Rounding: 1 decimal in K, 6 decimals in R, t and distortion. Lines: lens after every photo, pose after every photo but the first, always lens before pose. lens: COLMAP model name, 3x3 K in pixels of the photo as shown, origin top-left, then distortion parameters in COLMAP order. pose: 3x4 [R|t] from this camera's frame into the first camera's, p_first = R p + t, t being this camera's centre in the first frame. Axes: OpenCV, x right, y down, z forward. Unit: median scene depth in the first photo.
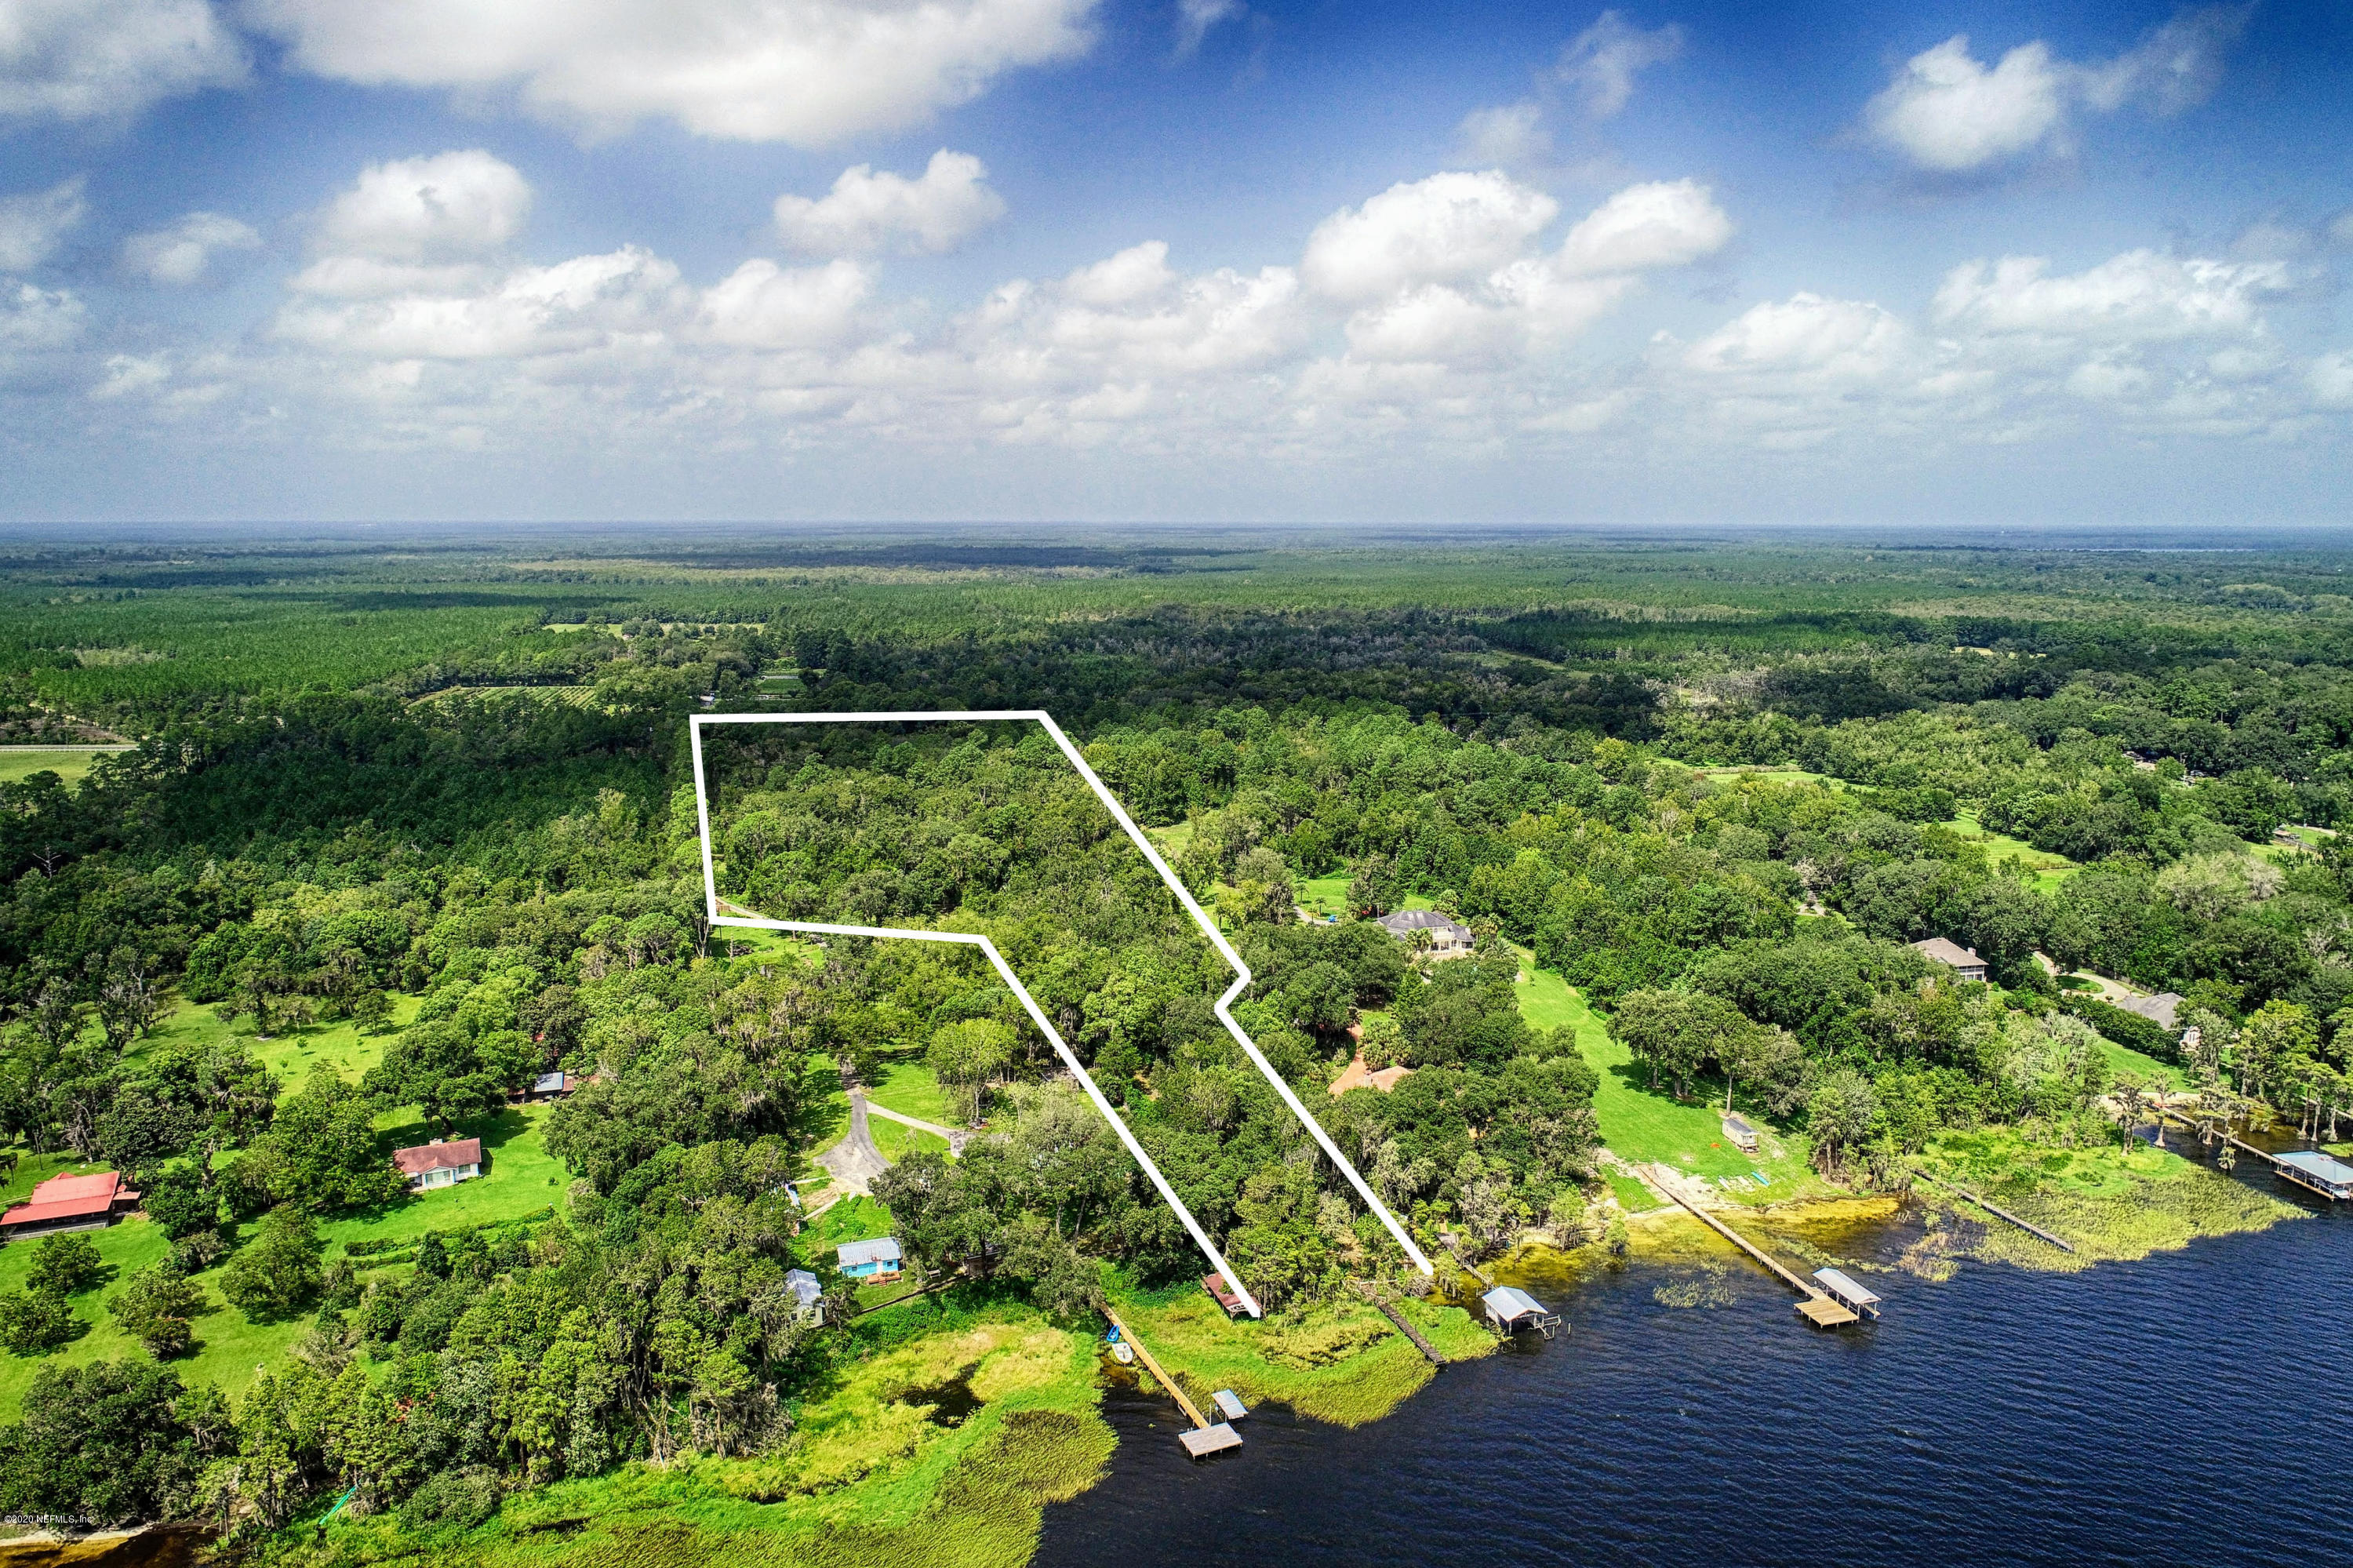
lens RADIAL K [[1627.8, 0, 1226.3], [0, 1627.8, 831.6], [0, 0, 1]] dist [-0.004592, -0.000848]
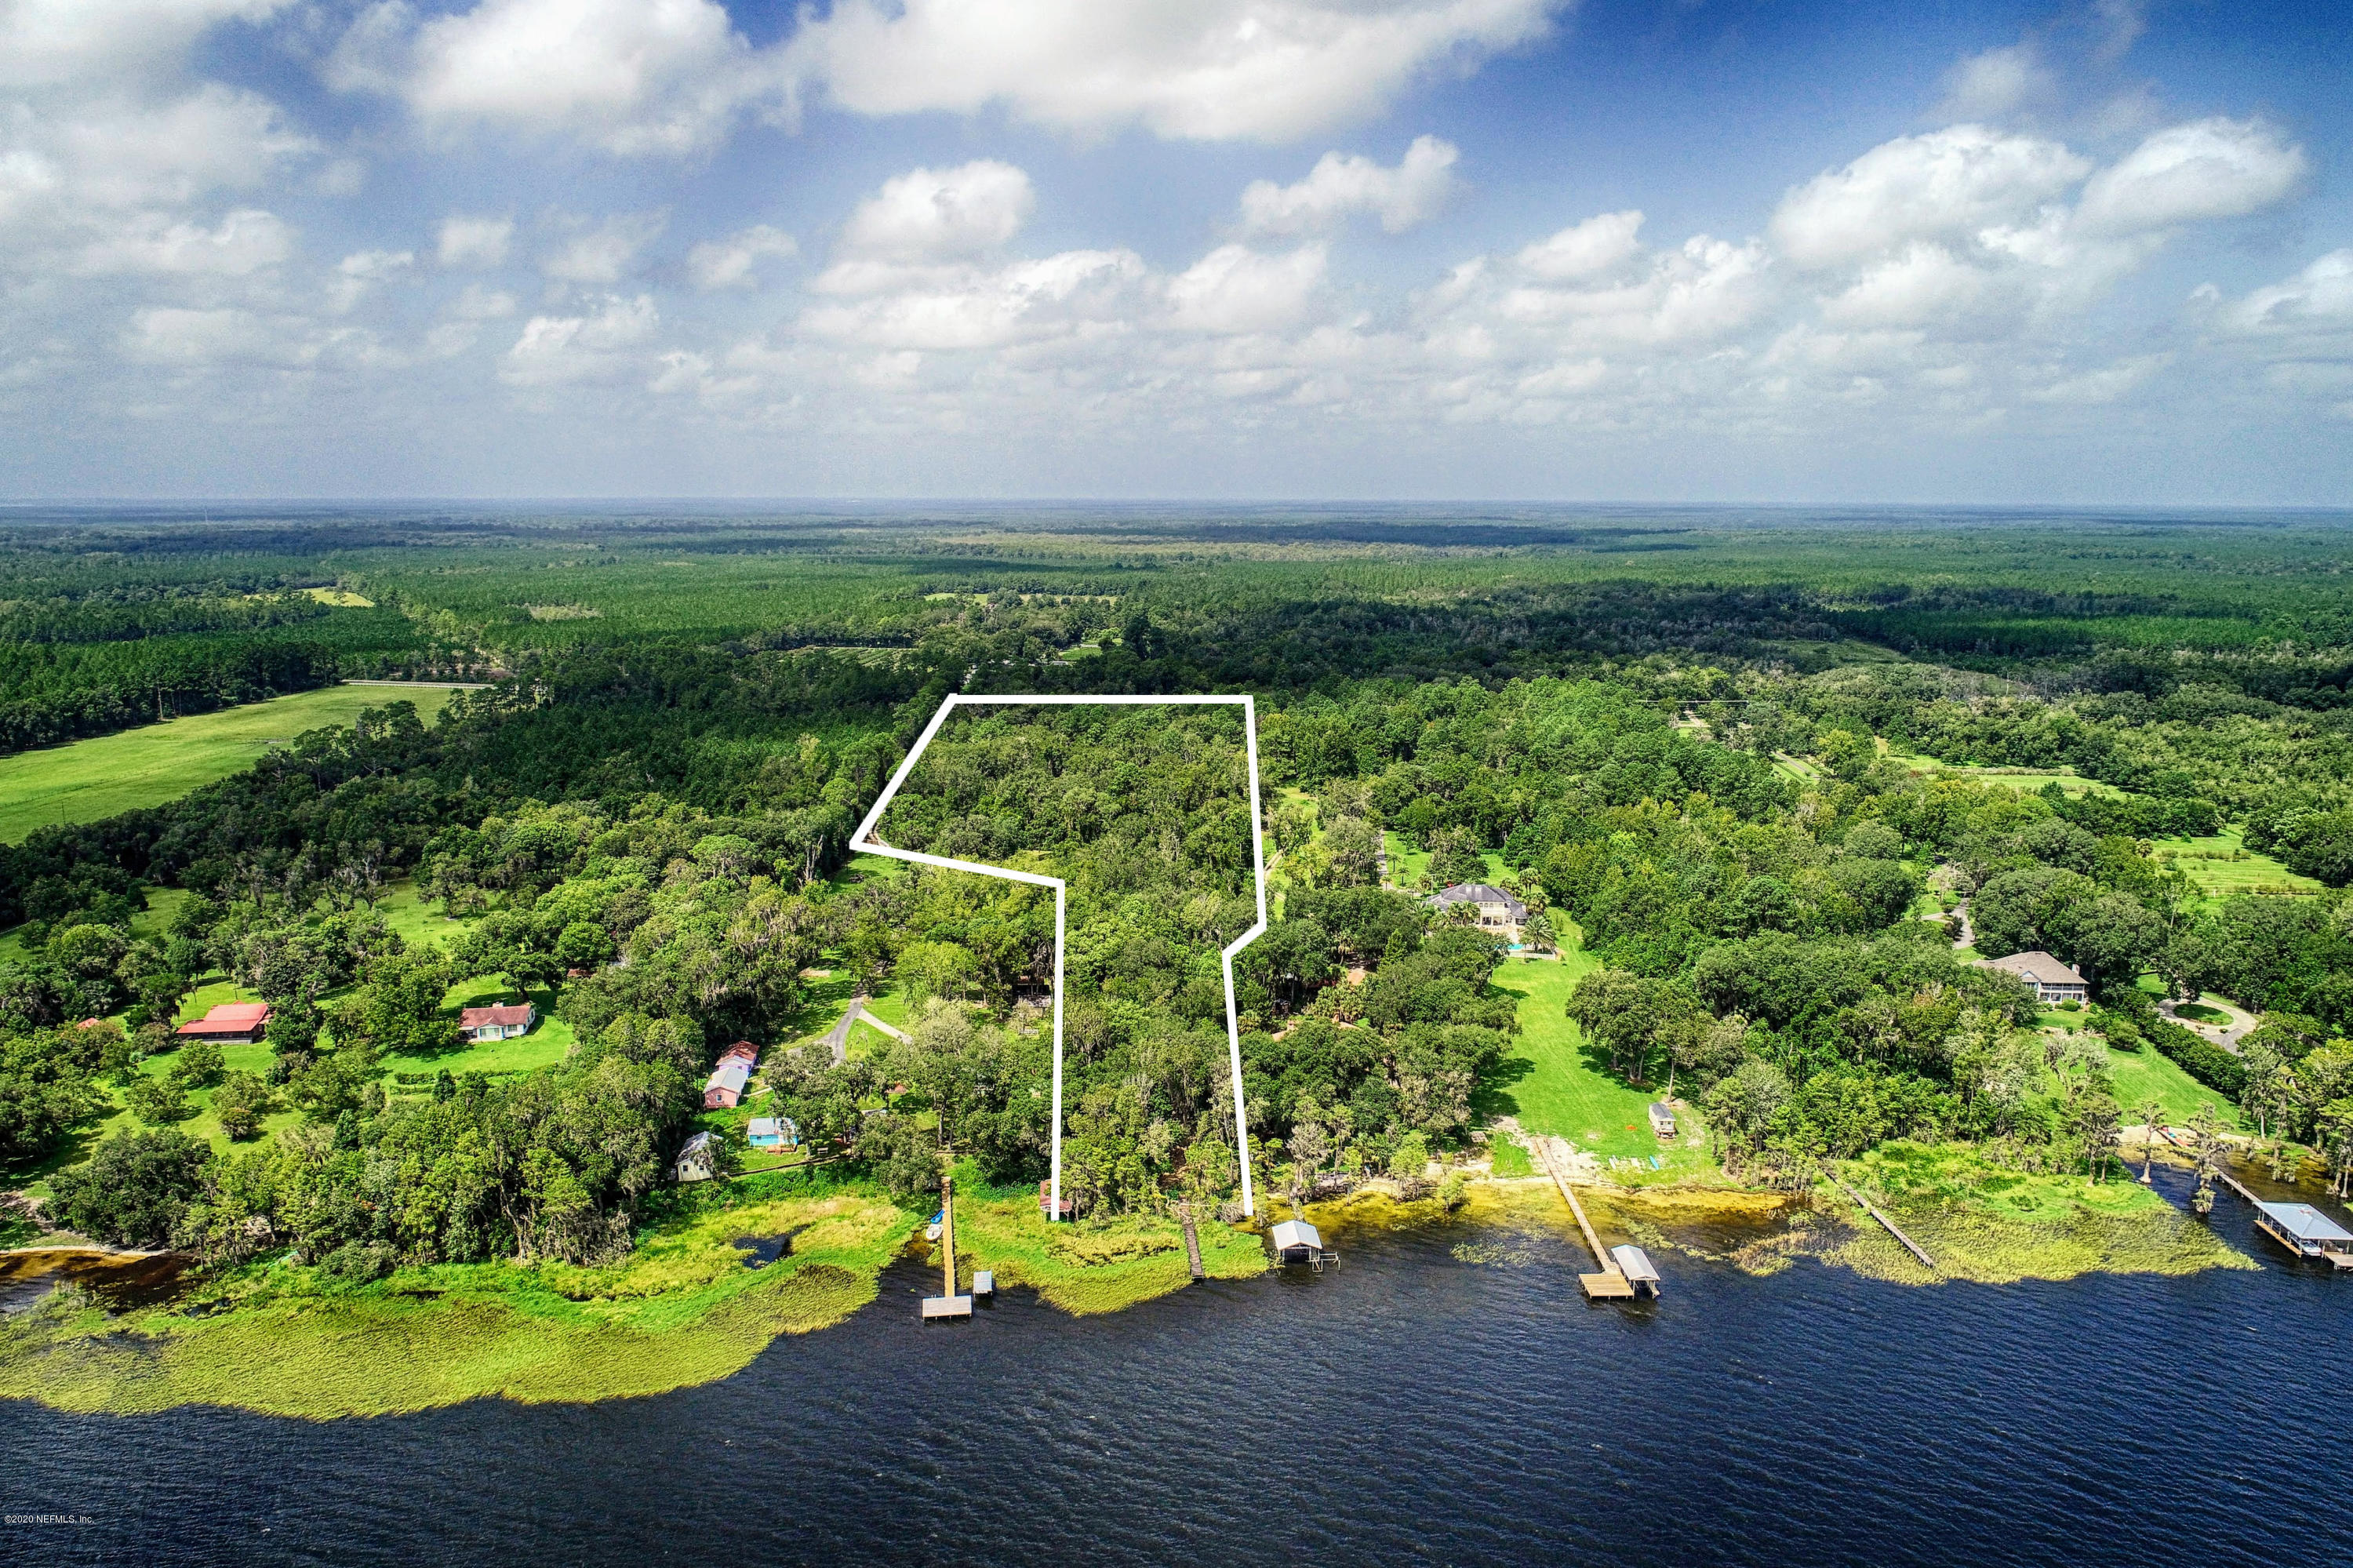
lens RADIAL K [[1635.1, 0, 1203.5], [0, 1635.1, 784.8], [0, 0, 1]] dist [-0.003738, -0.000859]
pose [[0.961118, 0.050081, -0.271558, 0.330985], [-0.054333, 0.998490, -0.008157, 0.005538], [0.270739, 0.022594, 0.962388, -0.045782]]
